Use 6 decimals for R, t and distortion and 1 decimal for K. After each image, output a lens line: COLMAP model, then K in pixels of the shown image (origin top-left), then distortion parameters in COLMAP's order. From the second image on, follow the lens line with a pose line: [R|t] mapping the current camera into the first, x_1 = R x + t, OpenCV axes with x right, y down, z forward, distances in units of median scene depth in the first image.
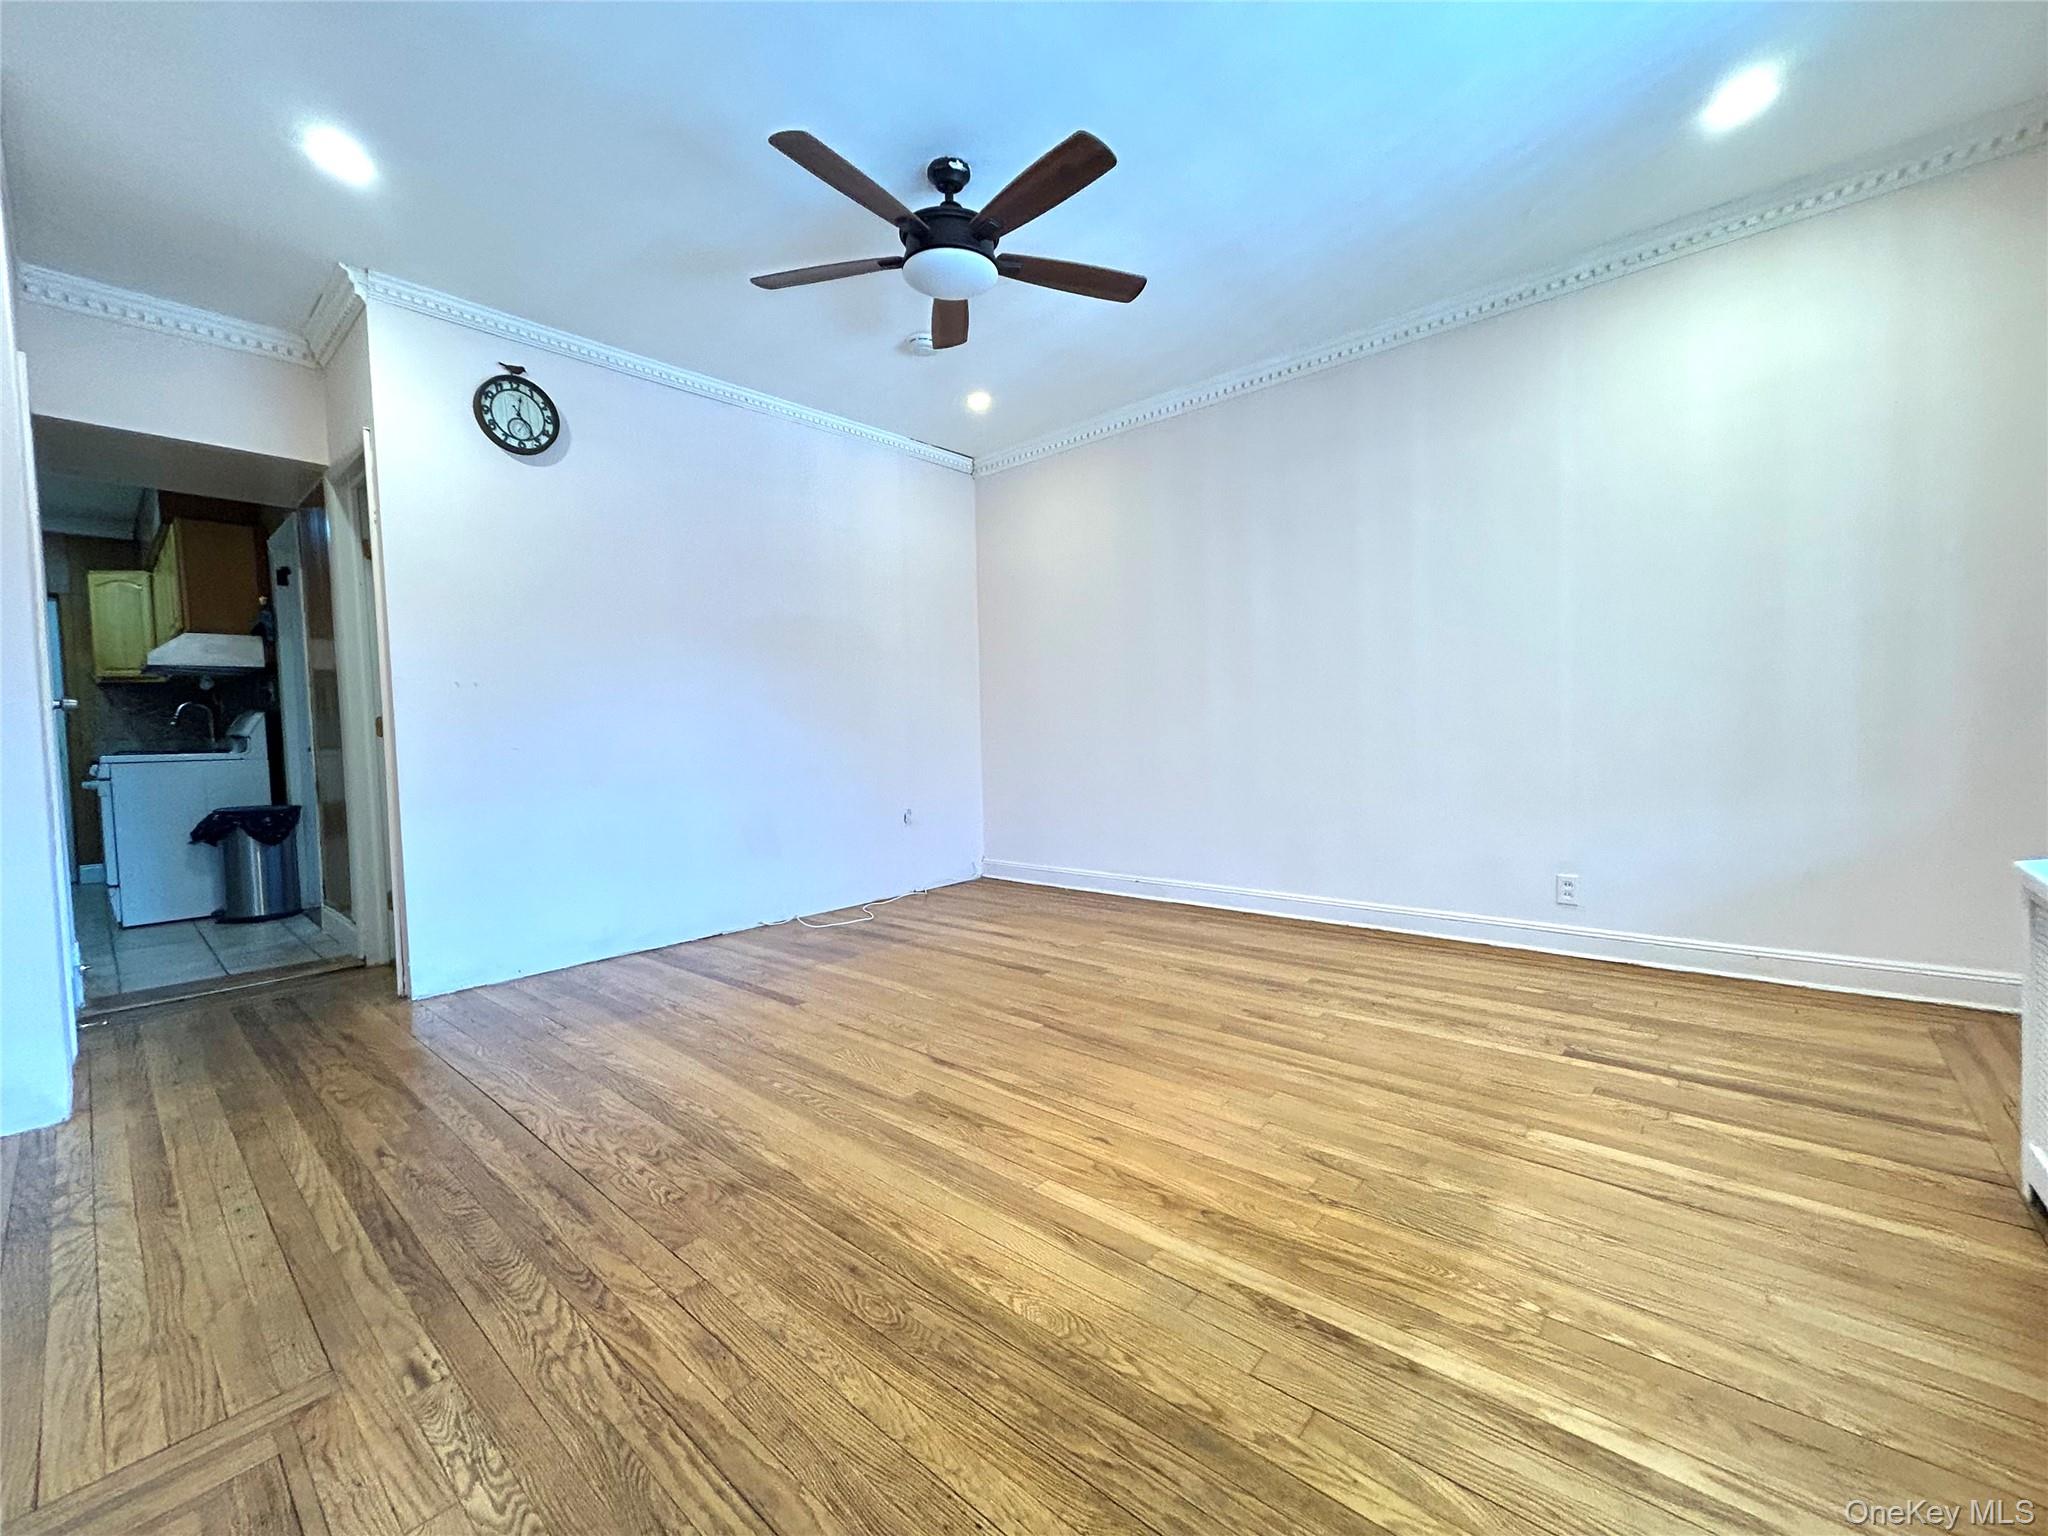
lens RADIAL K [[827.9, 0, 1024.0], [0, 827.9, 768.0], [0, 0, 1]] dist [-0.000292, -0.000128]
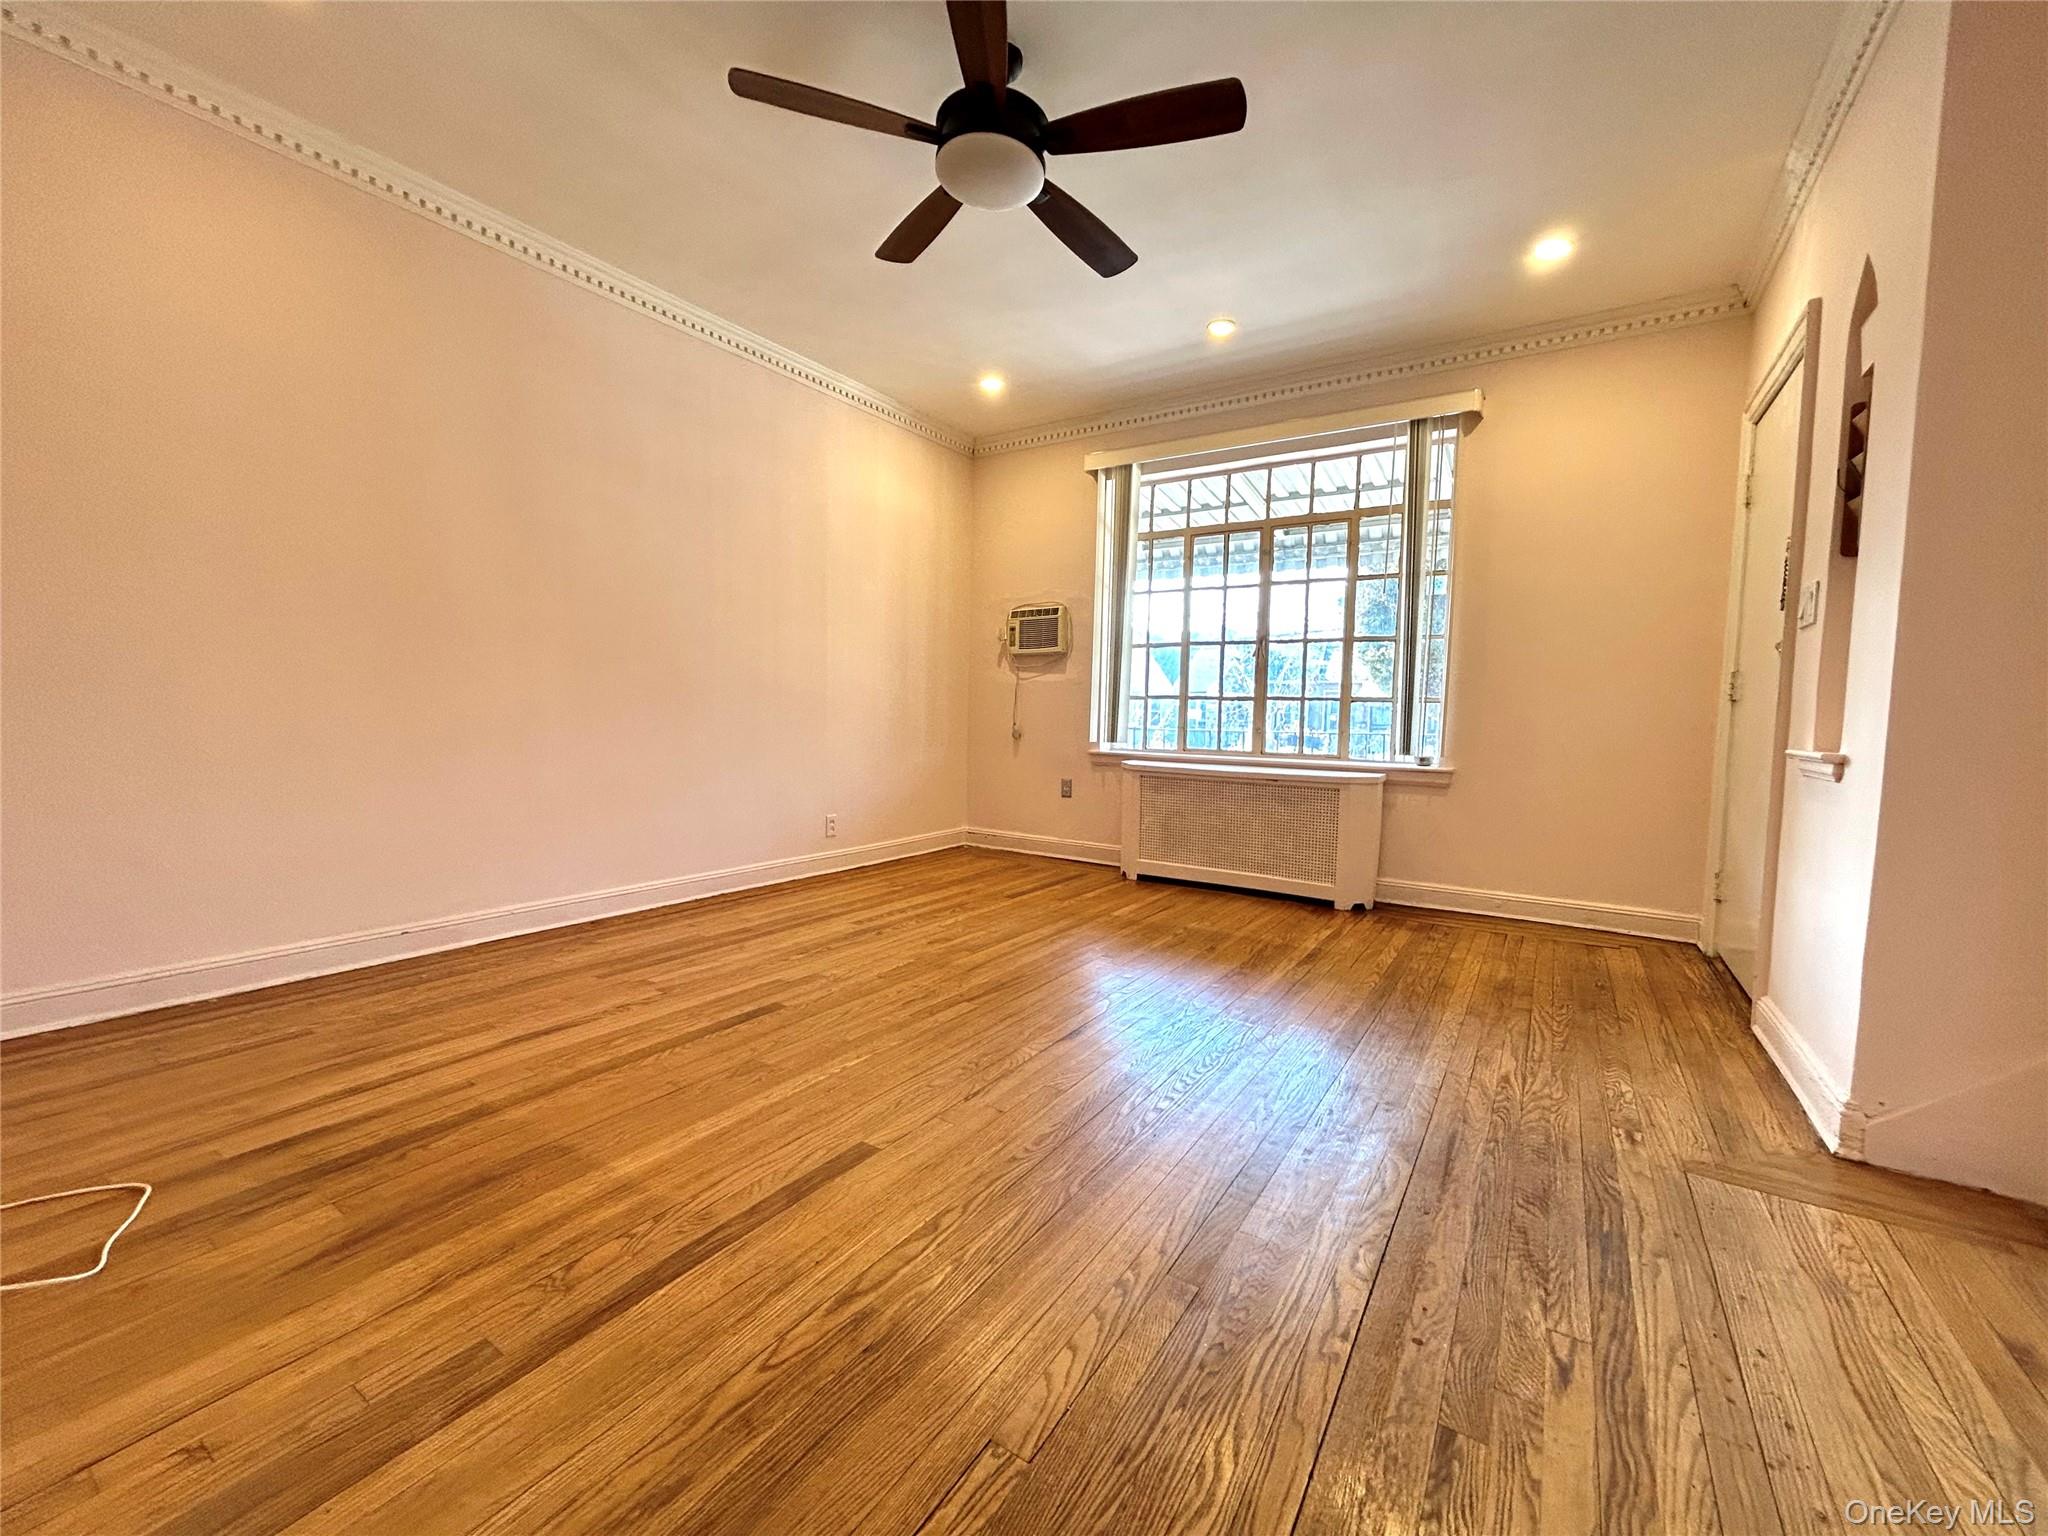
lens RADIAL K [[827.9, 0, 1024.0], [0, 827.9, 768.0], [0, 0, 1]] dist [-0.000292, -0.000128]
pose [[-0.142312, -0.043184, 0.988879, -0.965526], [0.025344, 0.998561, 0.047254, -0.010989], [-0.989497, 0.031787, -0.141013, 1.085254]]
